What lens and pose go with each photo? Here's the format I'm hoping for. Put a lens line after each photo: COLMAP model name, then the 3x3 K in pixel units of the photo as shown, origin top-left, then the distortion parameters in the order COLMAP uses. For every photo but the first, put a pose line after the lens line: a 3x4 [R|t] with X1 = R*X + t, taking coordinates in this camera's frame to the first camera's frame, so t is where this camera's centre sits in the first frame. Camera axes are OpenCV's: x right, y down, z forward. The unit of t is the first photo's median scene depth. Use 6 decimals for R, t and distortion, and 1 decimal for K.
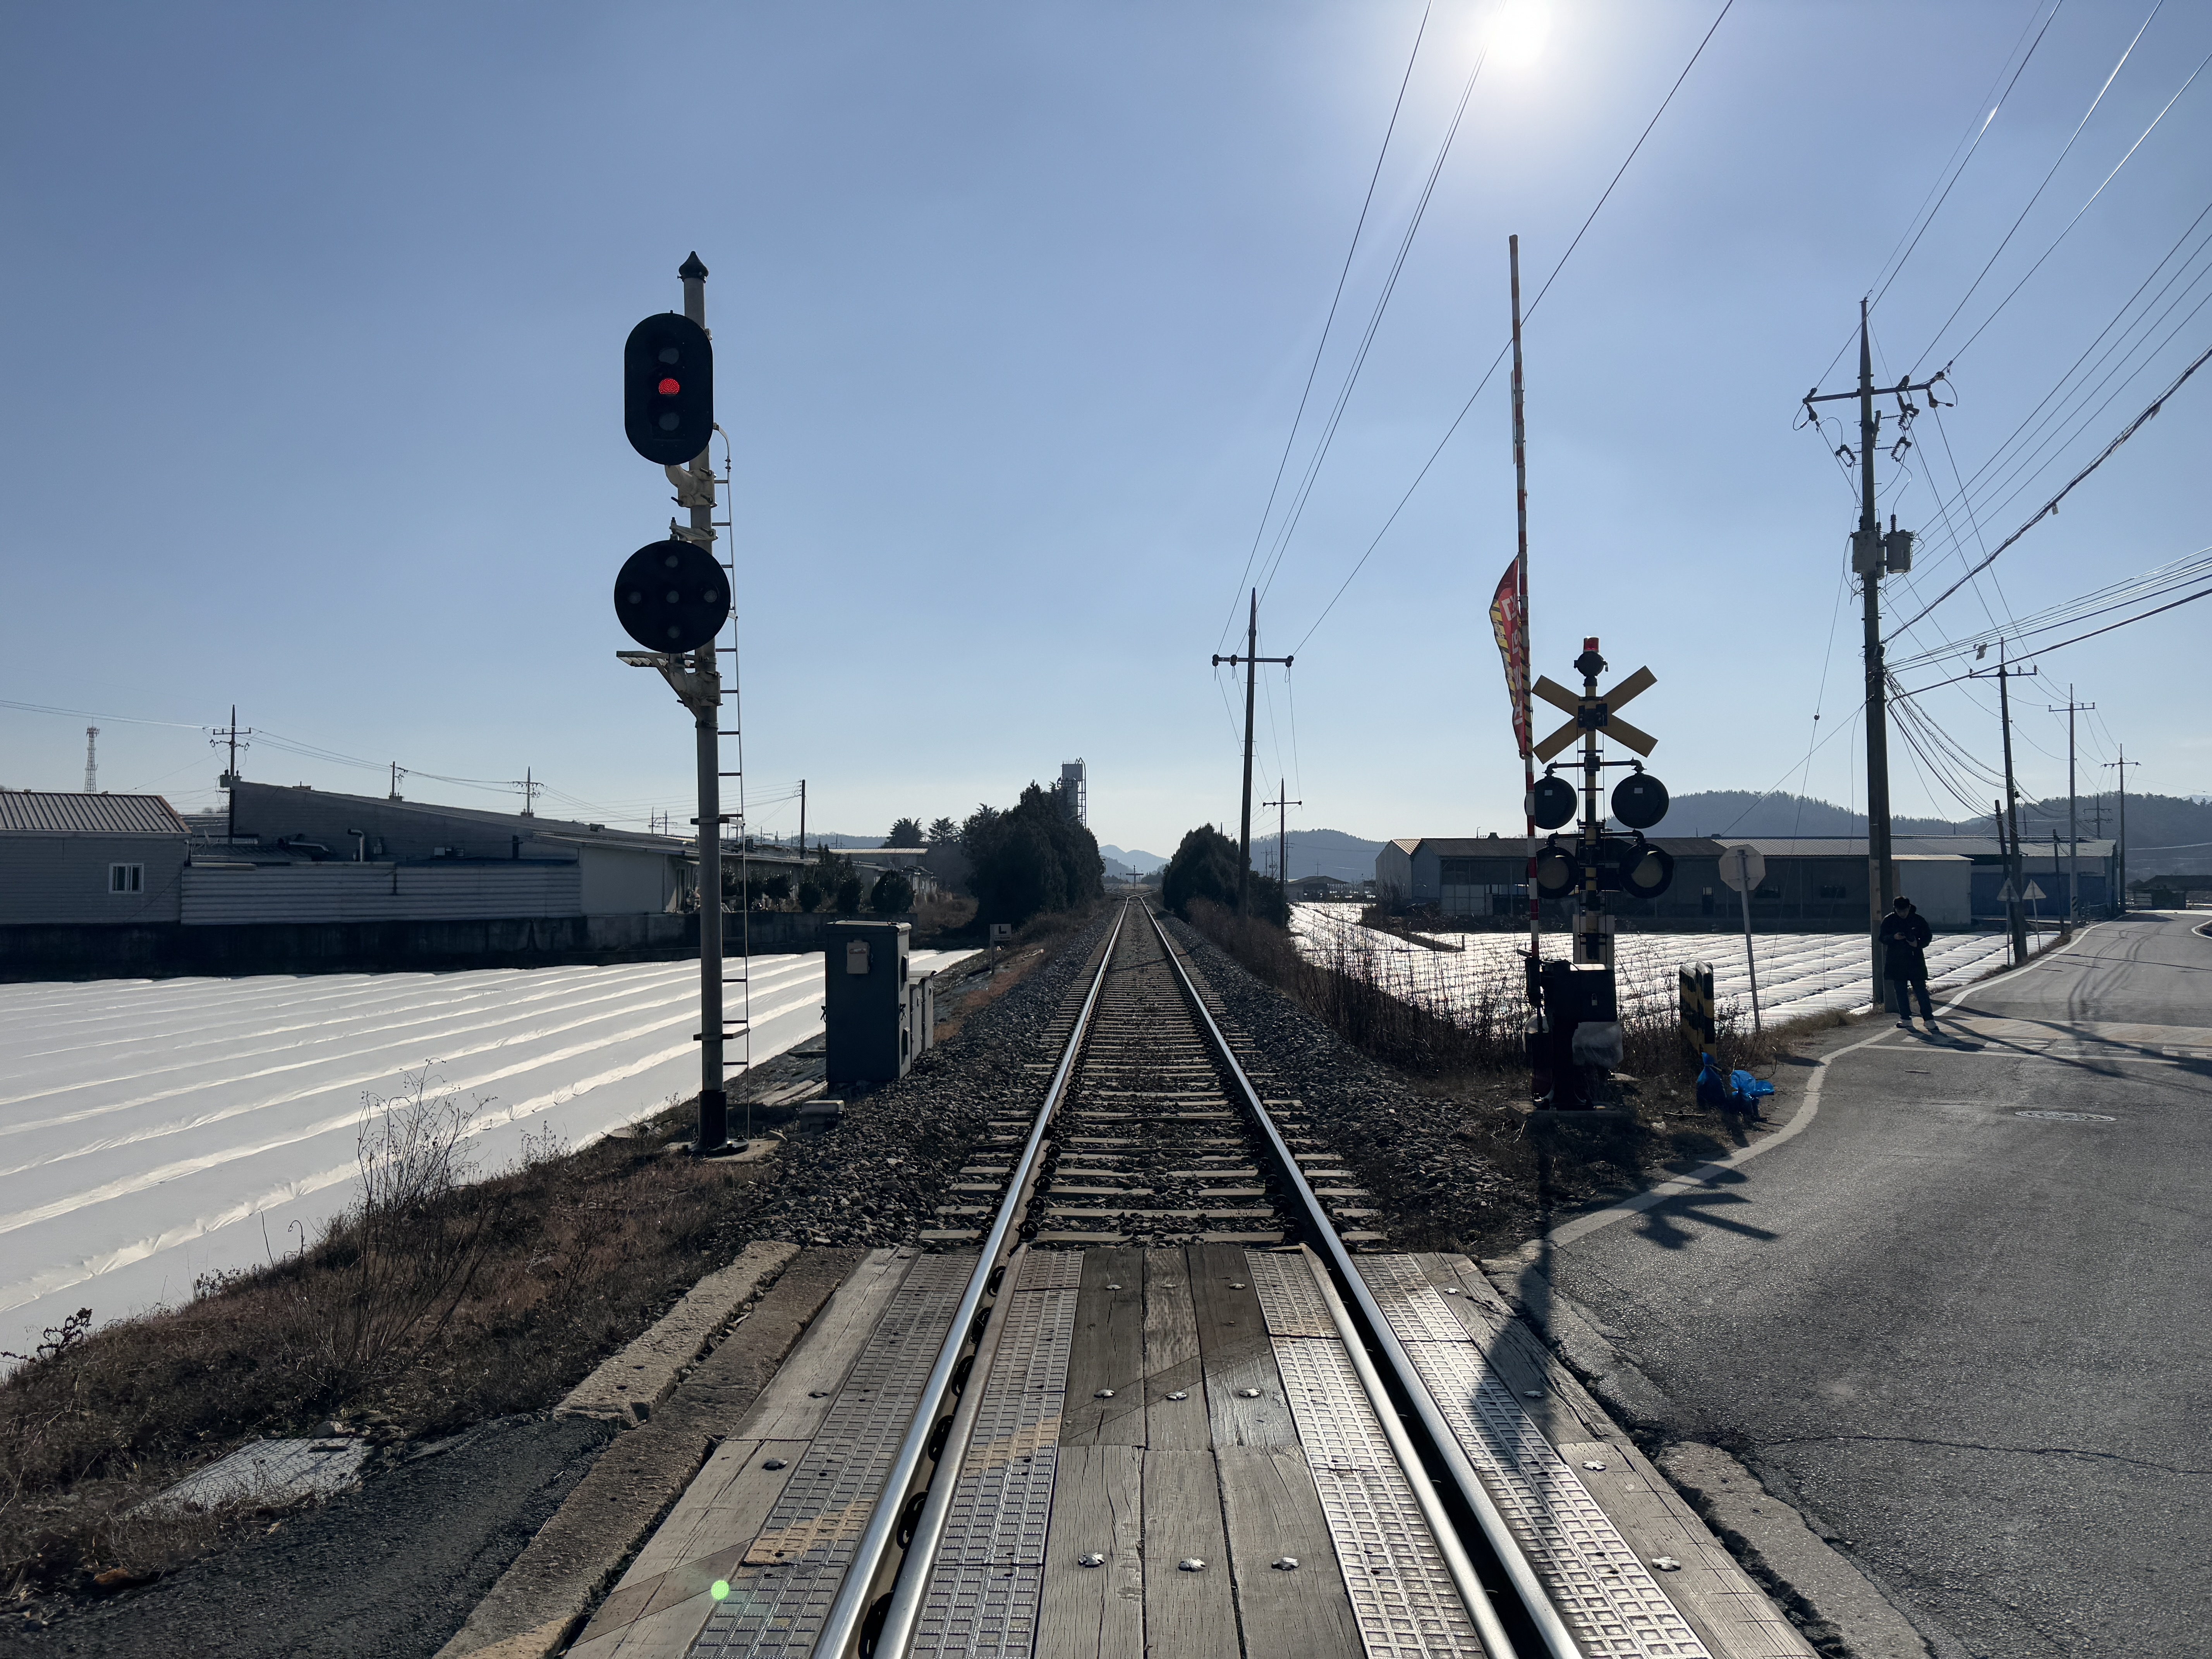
lens RADIAL K [[1559.0, 0, 1105.1], [0, 1559.0, 833.1], [0, 0, 1]] dist [-0.005579, -0.002644]
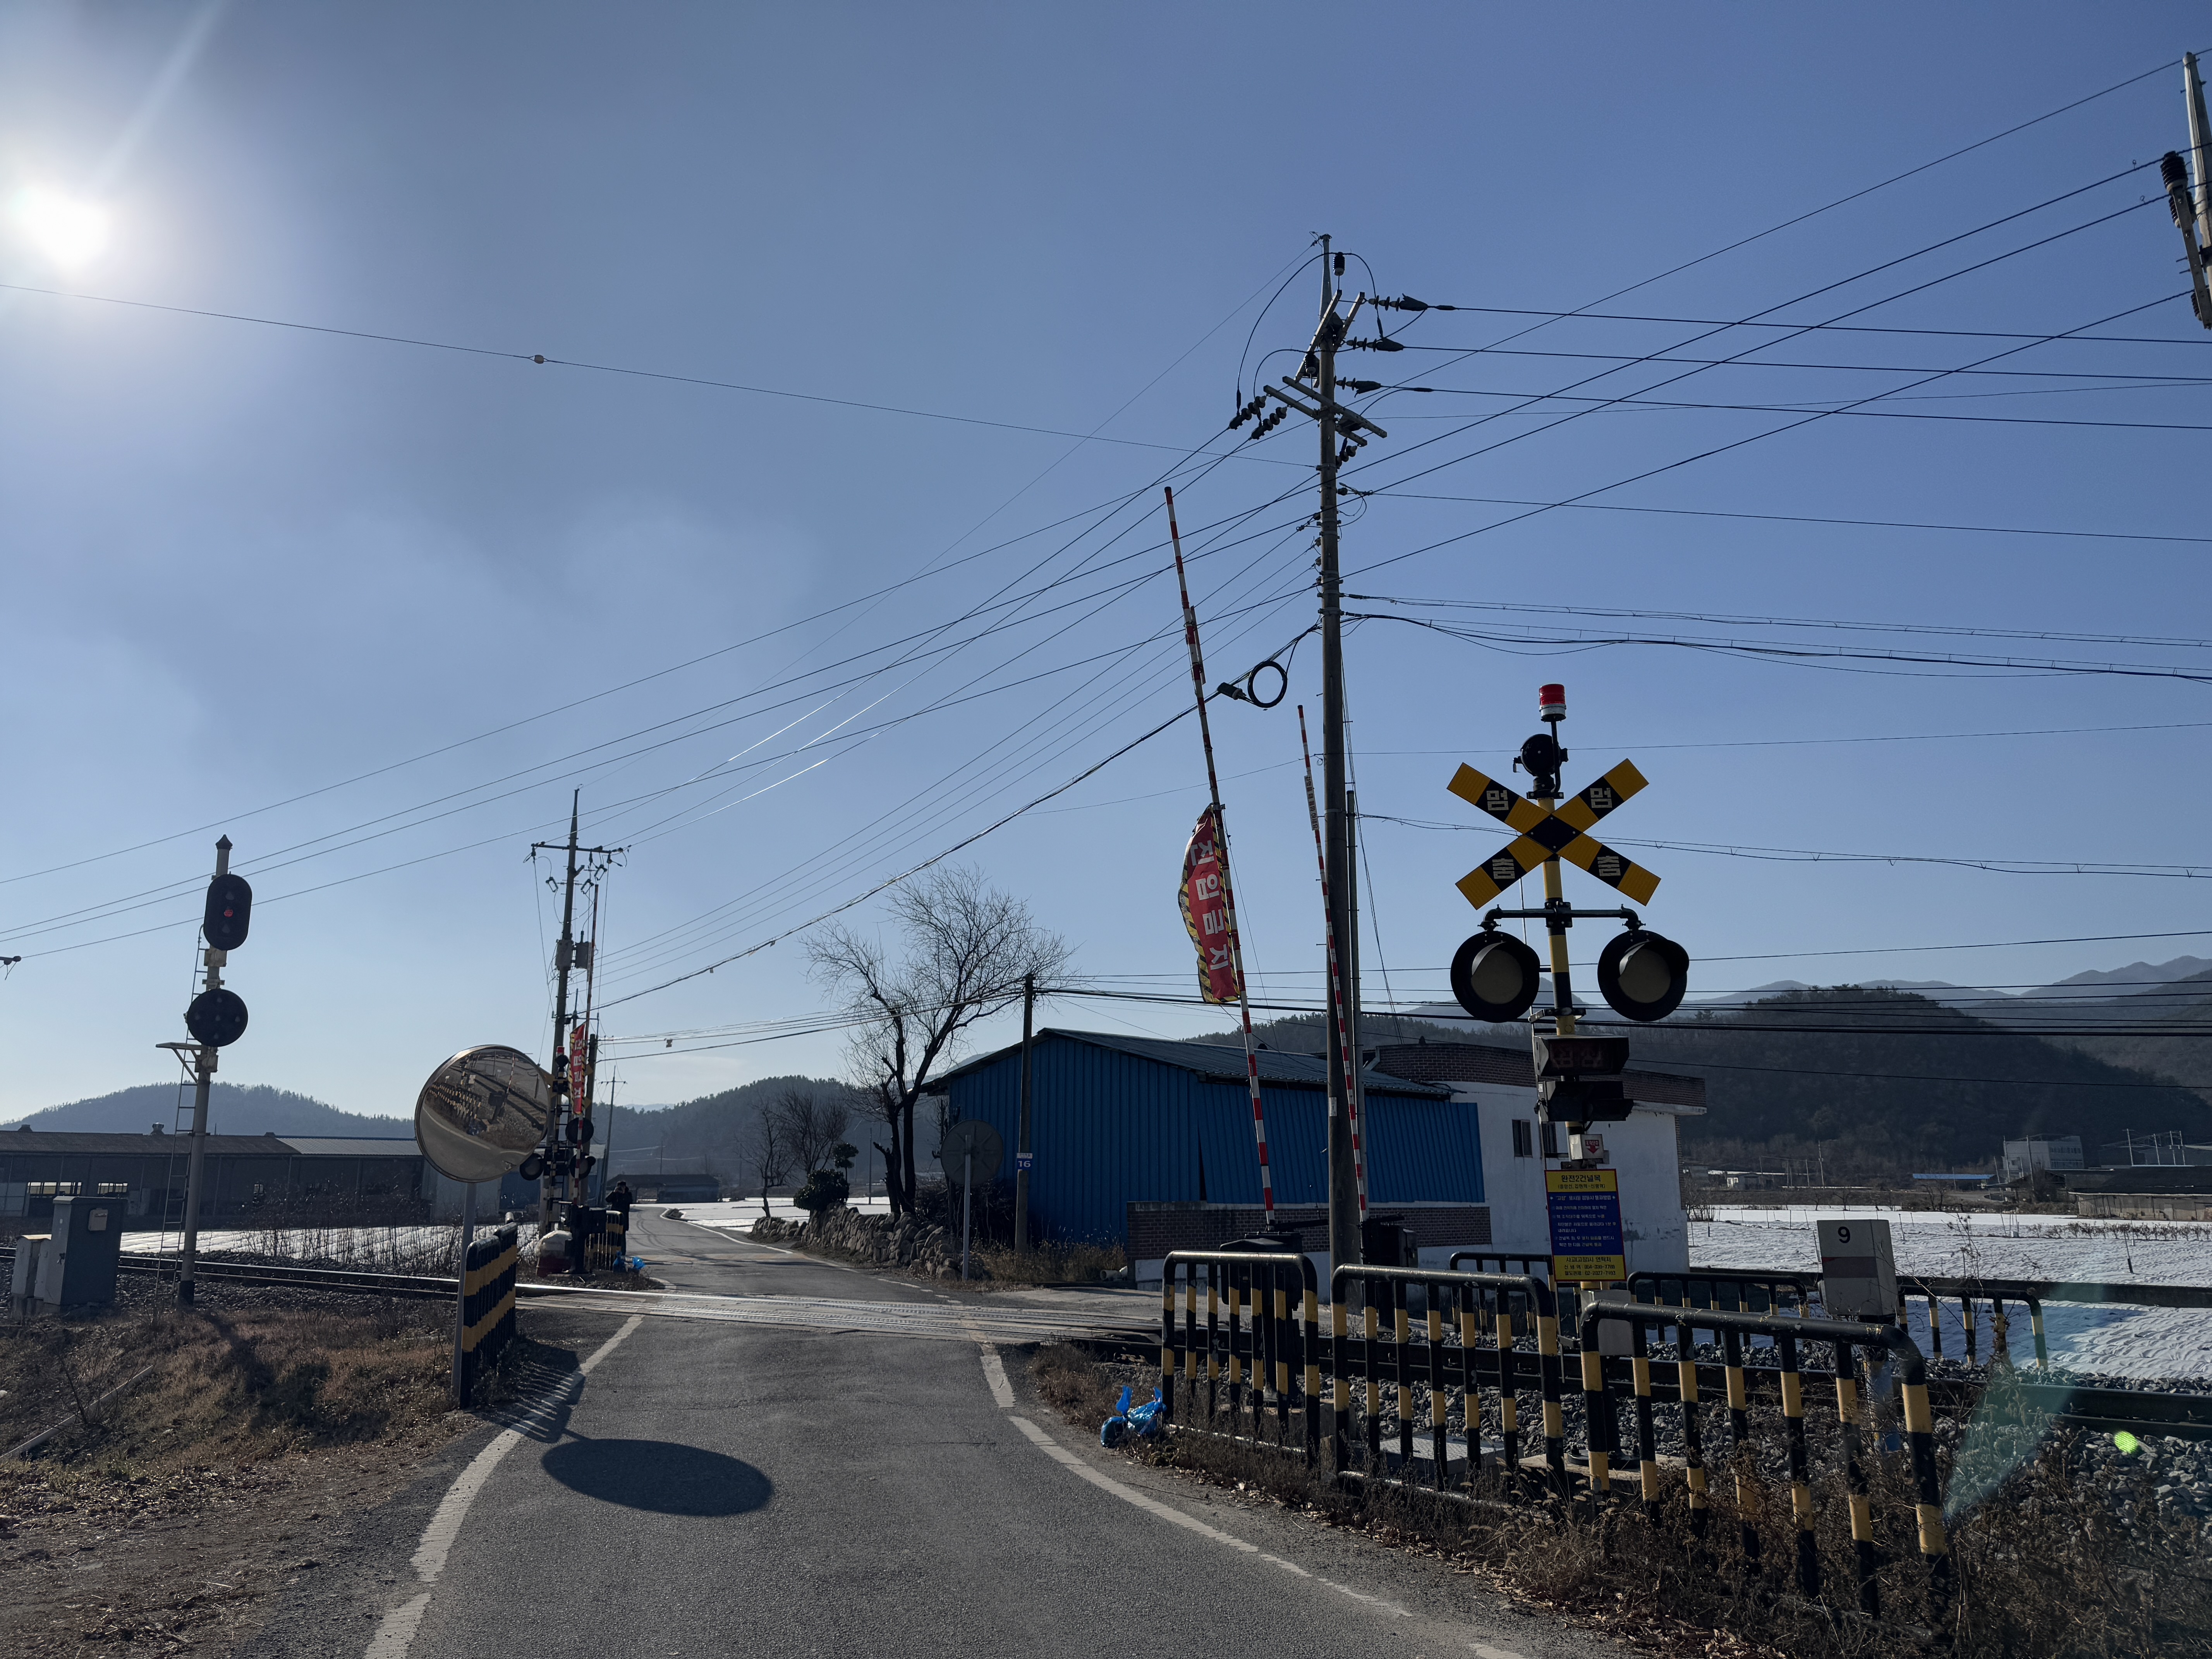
lens RADIAL K [[1559.0, 0, 1104.8], [0, 1559.0, 829.7], [0, 0, 1]] dist [-0.005579, -0.002644]
pose [[0.621902, 0.170411, 0.764329, -0.361051], [-0.021858, 0.979433, -0.200584, -0.005243], [-0.782790, 0.108036, 0.612836, -0.352428]]
